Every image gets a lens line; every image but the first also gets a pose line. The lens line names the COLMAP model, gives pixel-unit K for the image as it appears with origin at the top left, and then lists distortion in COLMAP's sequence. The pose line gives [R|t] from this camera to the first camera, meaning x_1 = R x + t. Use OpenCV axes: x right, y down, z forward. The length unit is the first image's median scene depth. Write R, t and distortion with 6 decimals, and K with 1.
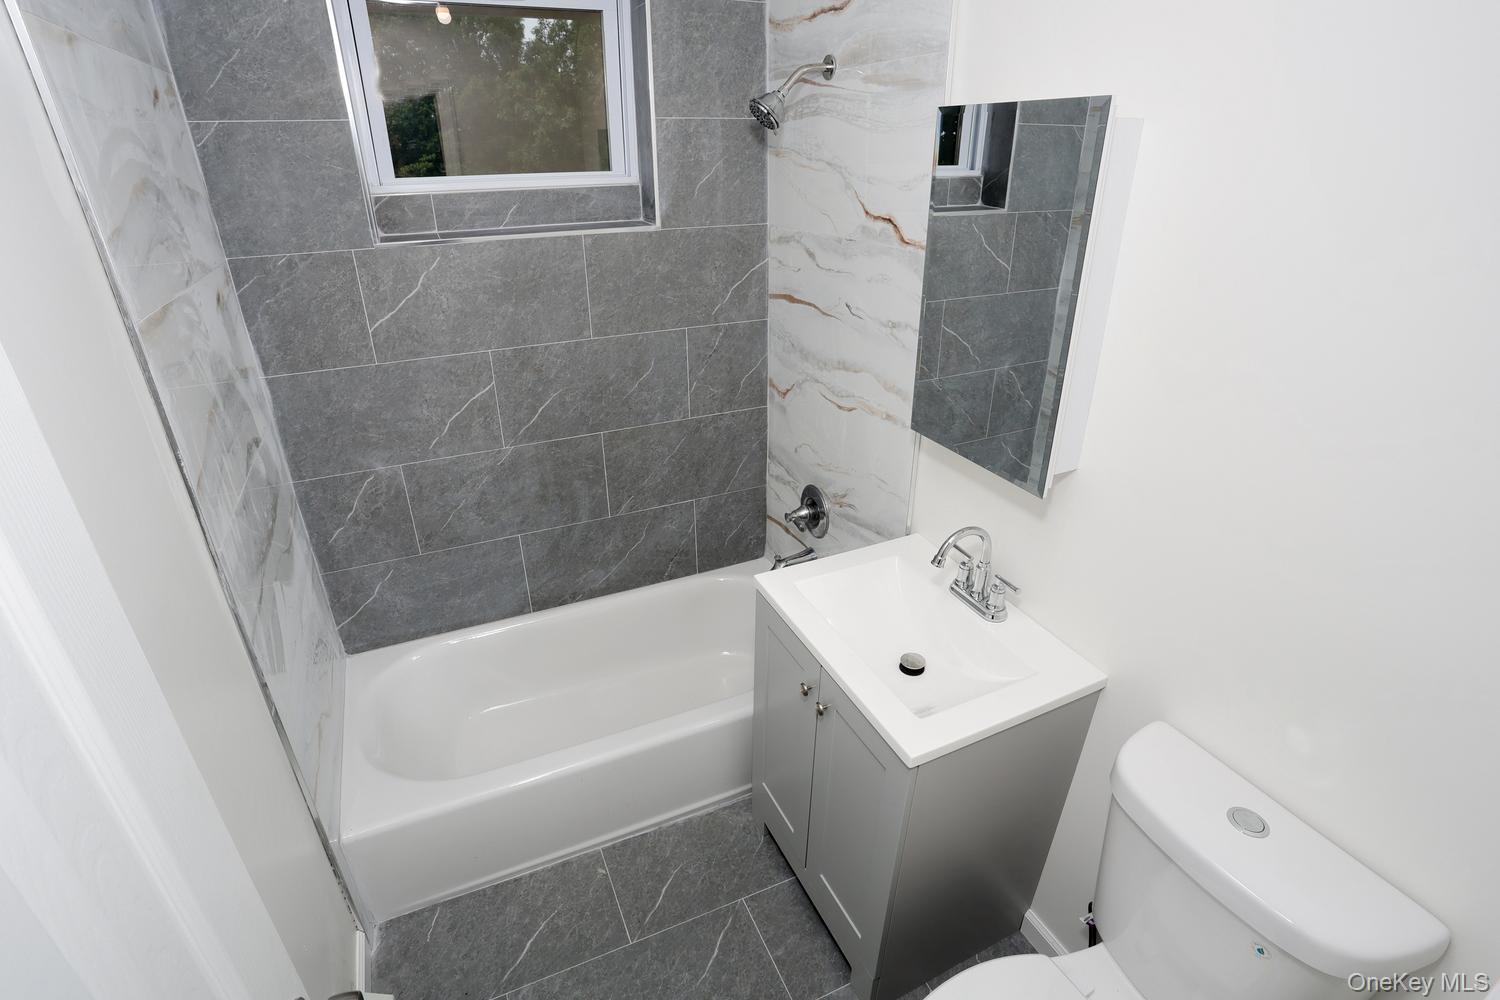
lens RADIAL K [[764.3, 0, 761.1], [0, 764.3, 511.9], [0, 0, 1]] dist [-0.019532, 0.019808]
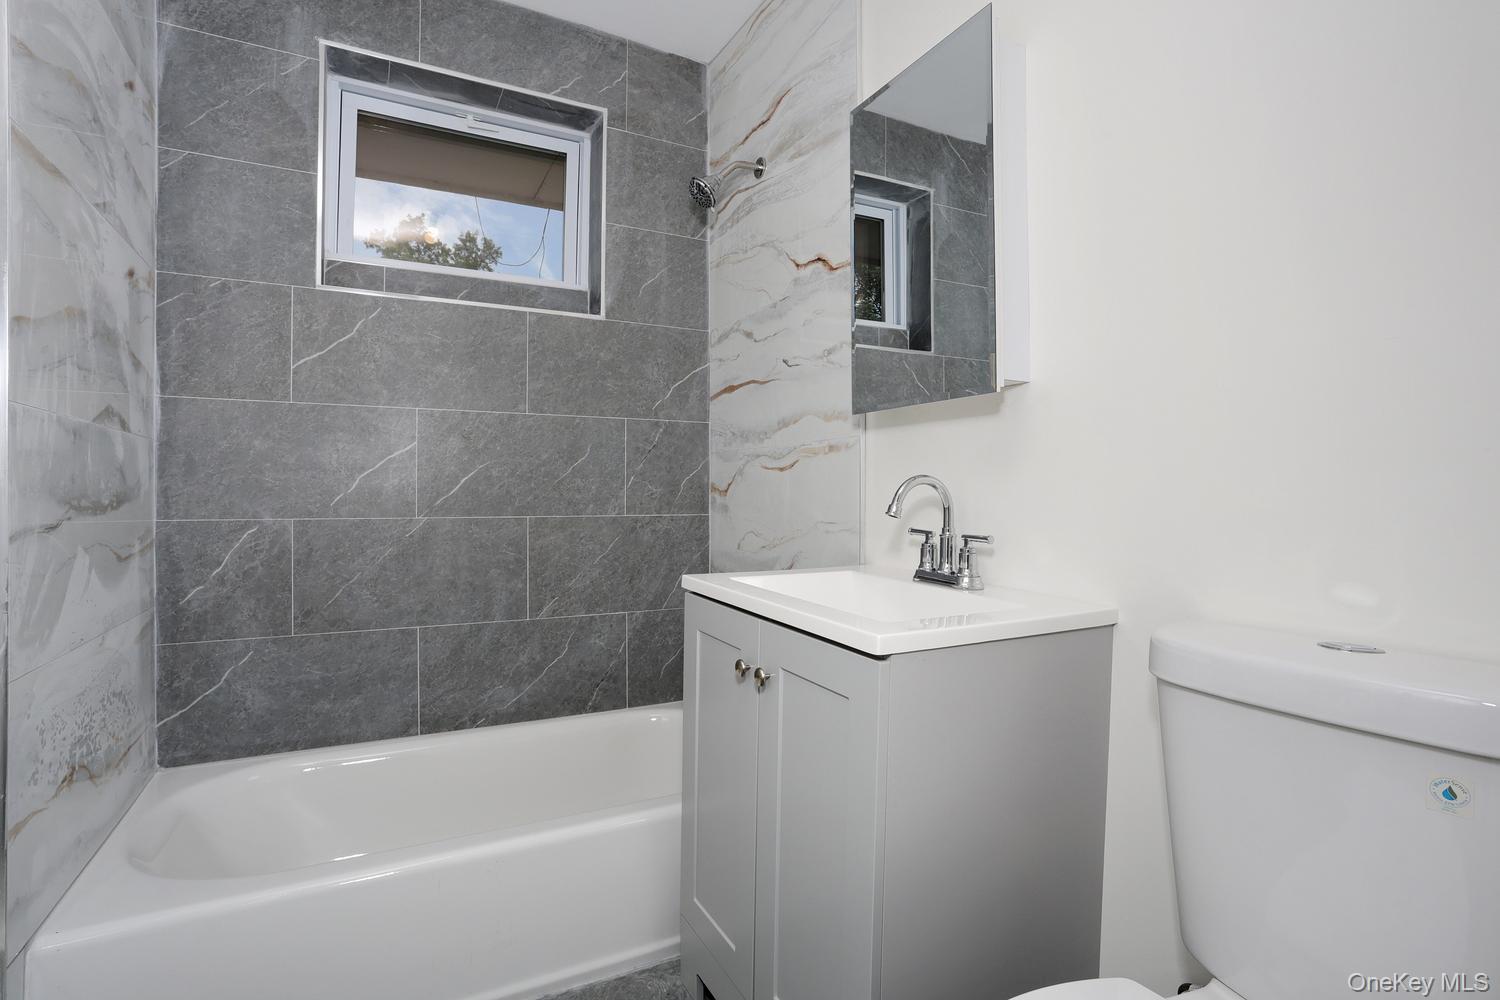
lens RADIAL K [[764.3, 0, 763.2], [0, 764.3, 500.6], [0, 0, 1]] dist [-0.019532, 0.019808]
pose [[0.998463, 0.000706, 0.055412, 0.026753], [0.023724, 0.898215, -0.438915, 0.320134], [-0.050082, 0.439555, 0.896818, 0.164024]]
